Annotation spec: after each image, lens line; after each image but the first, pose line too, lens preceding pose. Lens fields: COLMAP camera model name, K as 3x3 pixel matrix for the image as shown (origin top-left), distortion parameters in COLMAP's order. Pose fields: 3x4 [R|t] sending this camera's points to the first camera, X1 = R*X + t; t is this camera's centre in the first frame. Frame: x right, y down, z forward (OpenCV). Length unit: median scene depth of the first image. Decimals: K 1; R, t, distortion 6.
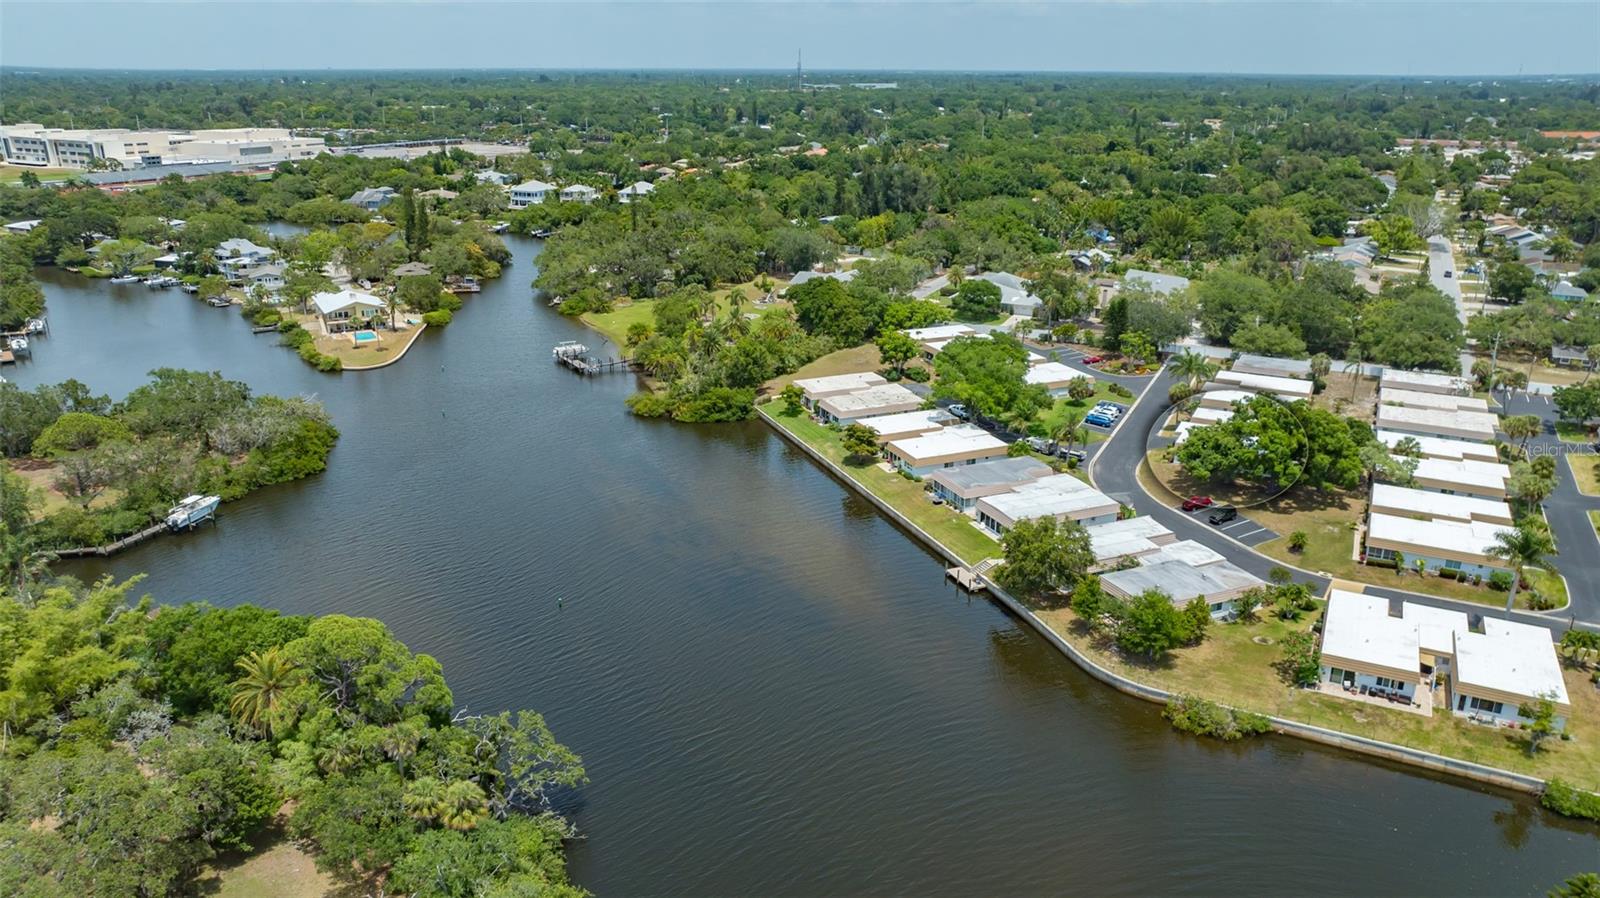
lens RADIAL K [[1124.4, 0, 803.0], [0, 1124.4, 439.5], [0, 0, 1]] dist [-0.014620, -0.007681]
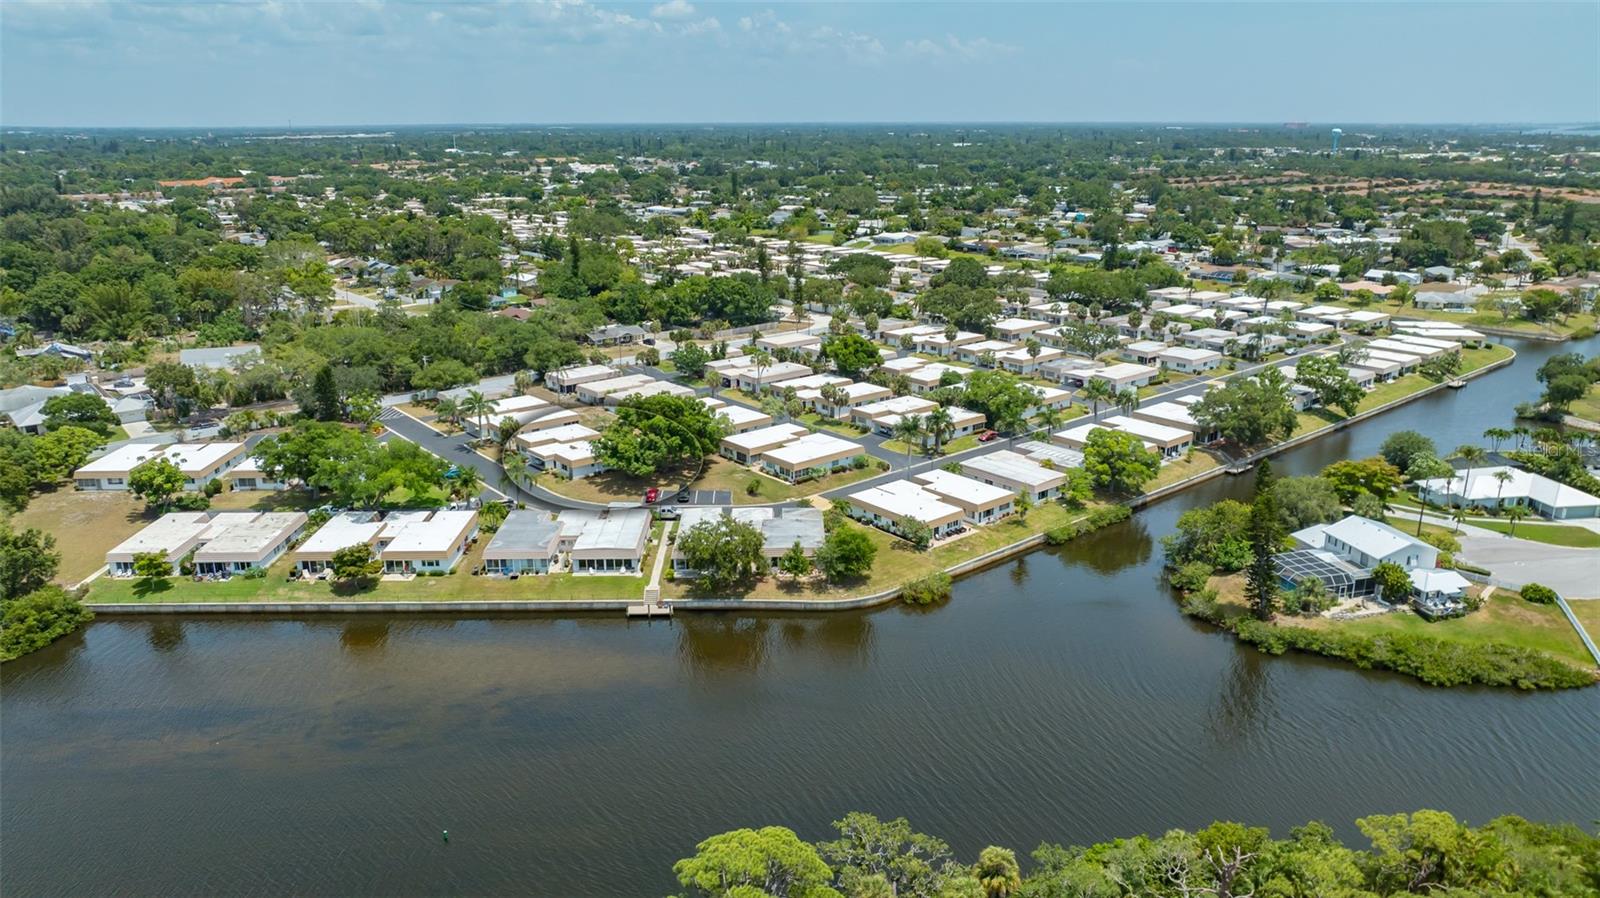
lens RADIAL K [[1124.4, 0, 803.0], [0, 1124.4, 439.5], [0, 0, 1]] dist [-0.014620, -0.007681]
pose [[0.373476, -0.266357, 0.888577, -0.683887], [0.289875, 0.943432, 0.160963, -0.155311], [-0.881186, 0.197460, 0.429559, 0.355713]]
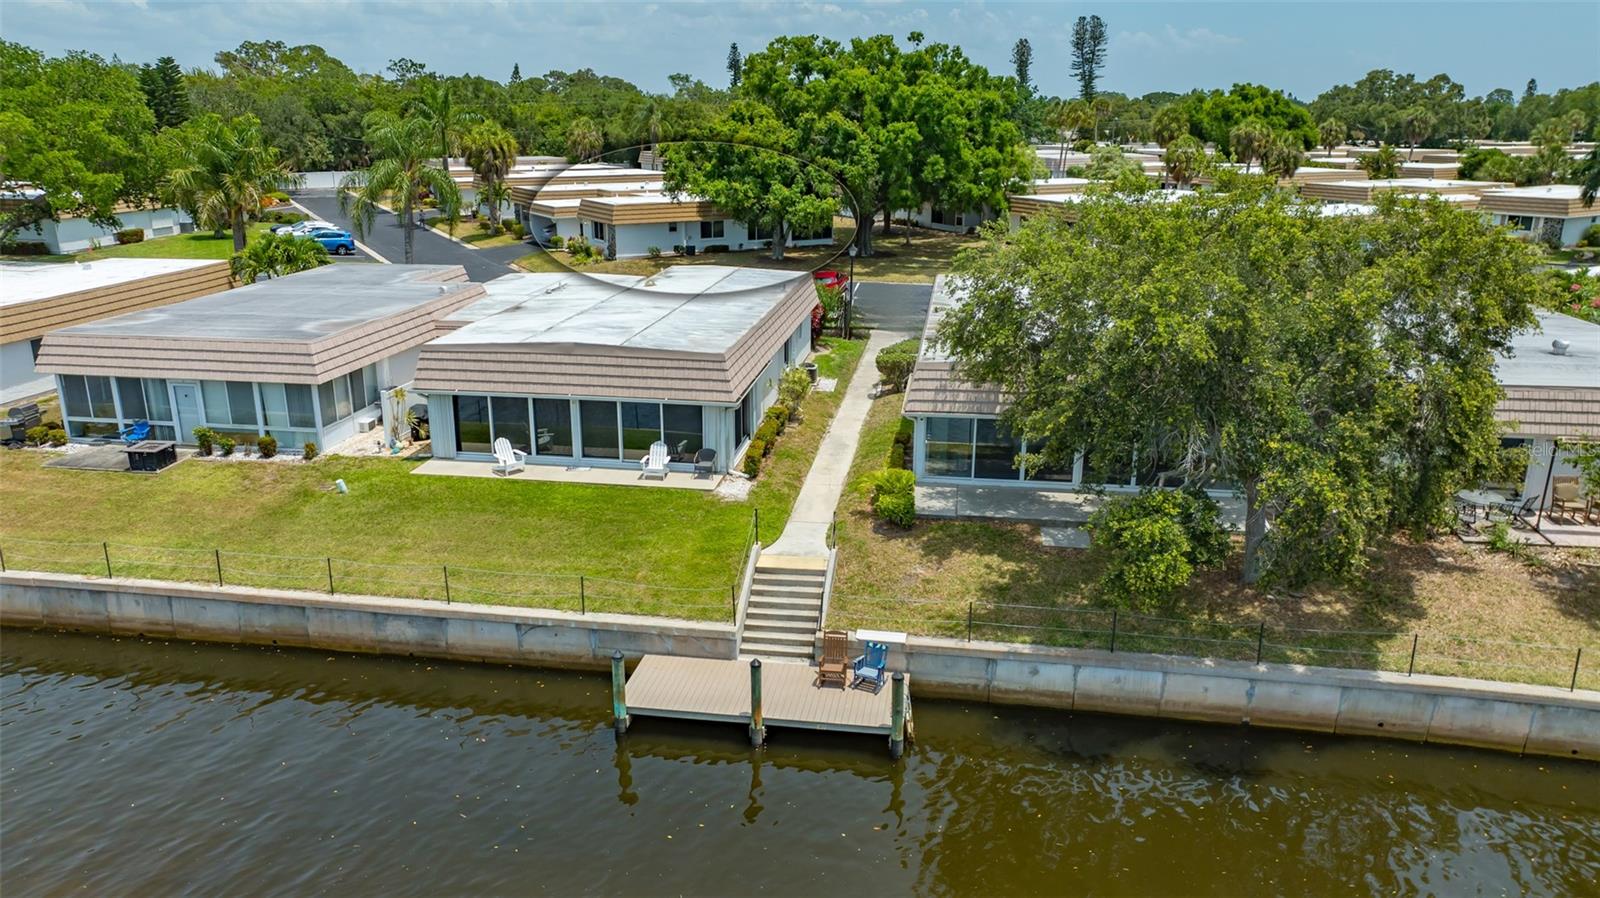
lens RADIAL K [[1124.4, 0, 803.0], [0, 1124.4, 439.5], [0, 0, 1]] dist [-0.014620, -0.007681]
pose [[0.525135, -0.244351, 0.815185, 0.016896], [0.259577, 0.958236, 0.120013, 0.064230], [-0.810465, 0.148581, 0.566631, 0.850983]]
